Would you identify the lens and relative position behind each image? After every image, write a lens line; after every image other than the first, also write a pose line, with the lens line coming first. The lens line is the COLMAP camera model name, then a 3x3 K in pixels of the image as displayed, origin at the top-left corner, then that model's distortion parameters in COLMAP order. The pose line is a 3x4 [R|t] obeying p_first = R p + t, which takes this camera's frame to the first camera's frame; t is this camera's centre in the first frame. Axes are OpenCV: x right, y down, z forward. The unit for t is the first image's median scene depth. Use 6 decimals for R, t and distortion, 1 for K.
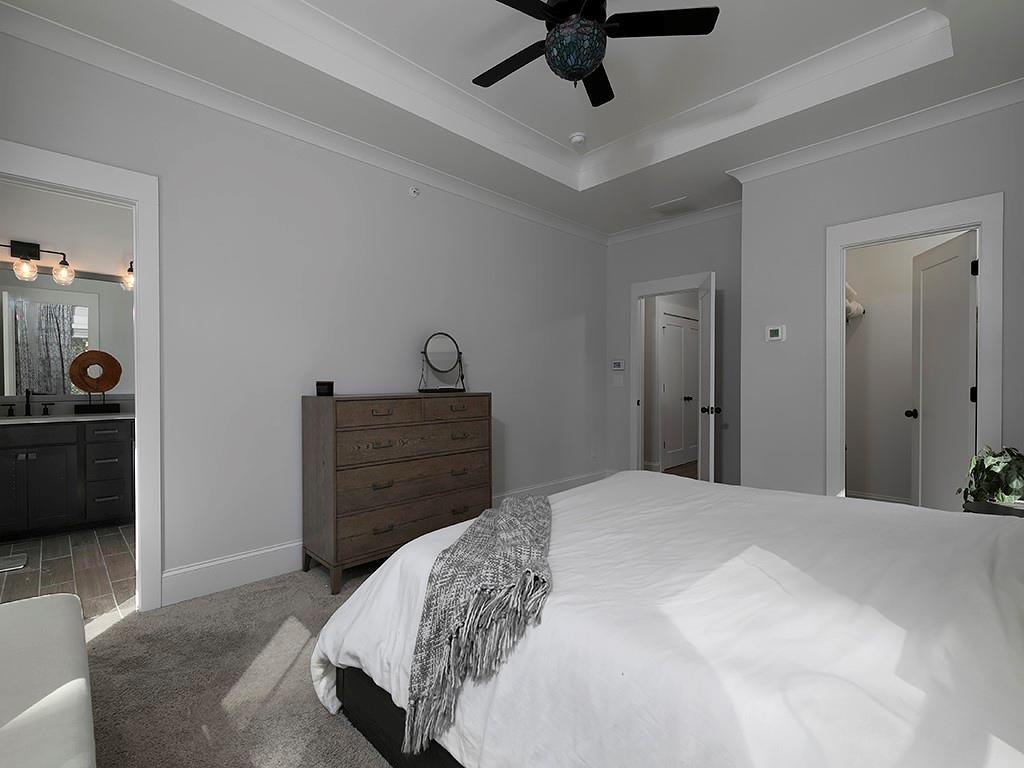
lens RADIAL K [[465.4, 0, 512.0], [0, 465.4, 384.0], [0, 0, 1]] dist [0.001314, 0.000238]
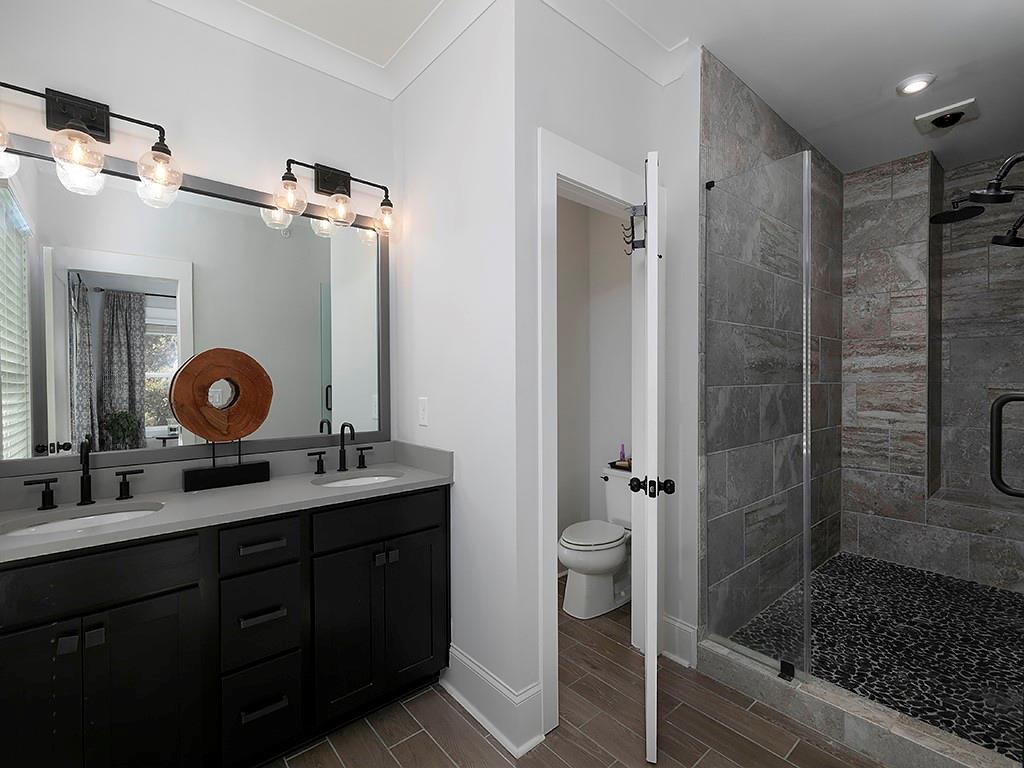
lens RADIAL K [[465.4, 0, 512.0], [0, 465.4, 384.0], [0, 0, 1]] dist [0.001314, 0.000238]
pose [[0.997301, -0.008176, -0.072959, -0.599346], [0.008102, 0.999966, -0.001318, -0.035544], [0.072967, 0.000723, 0.997334, 0.585052]]
